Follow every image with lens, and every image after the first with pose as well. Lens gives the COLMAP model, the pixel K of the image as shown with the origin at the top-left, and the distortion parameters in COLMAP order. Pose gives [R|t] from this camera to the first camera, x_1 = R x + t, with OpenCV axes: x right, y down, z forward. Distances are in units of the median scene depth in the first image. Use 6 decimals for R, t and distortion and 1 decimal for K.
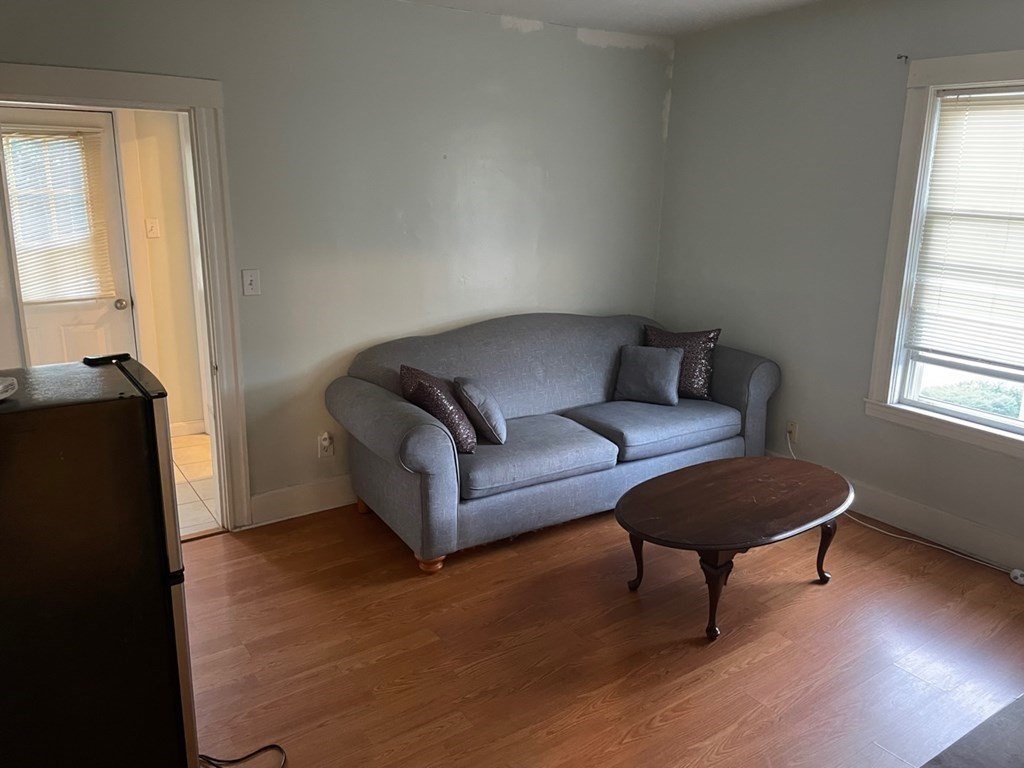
lens RADIAL K [[778.0, 0, 518.3], [0, 778.0, 384.7], [0, 0, 1]] dist [0.059467, -0.011146]
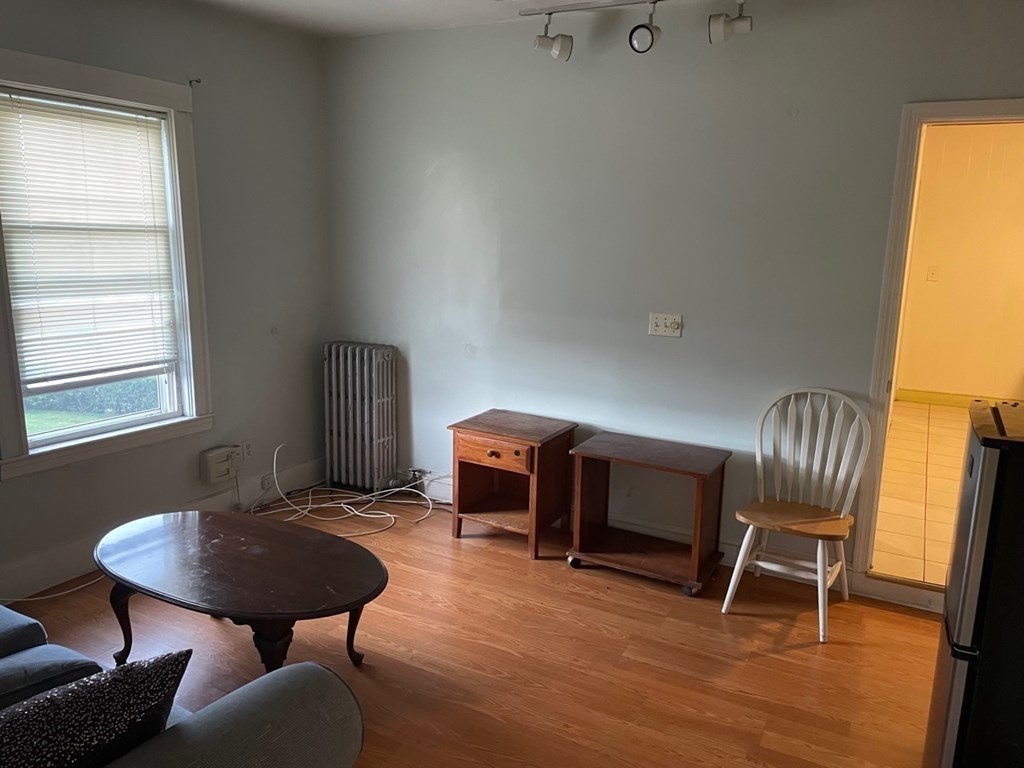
lens RADIAL K [[778.0, 0, 518.4], [0, 778.0, 380.8], [0, 0, 1]] dist [0.059467, -0.011146]
pose [[-0.454570, -0.211987, 0.865117, -0.539516], [0.198239, 0.922826, 0.330291, -0.250441], [-0.868371, 0.321641, -0.377465, 0.944897]]
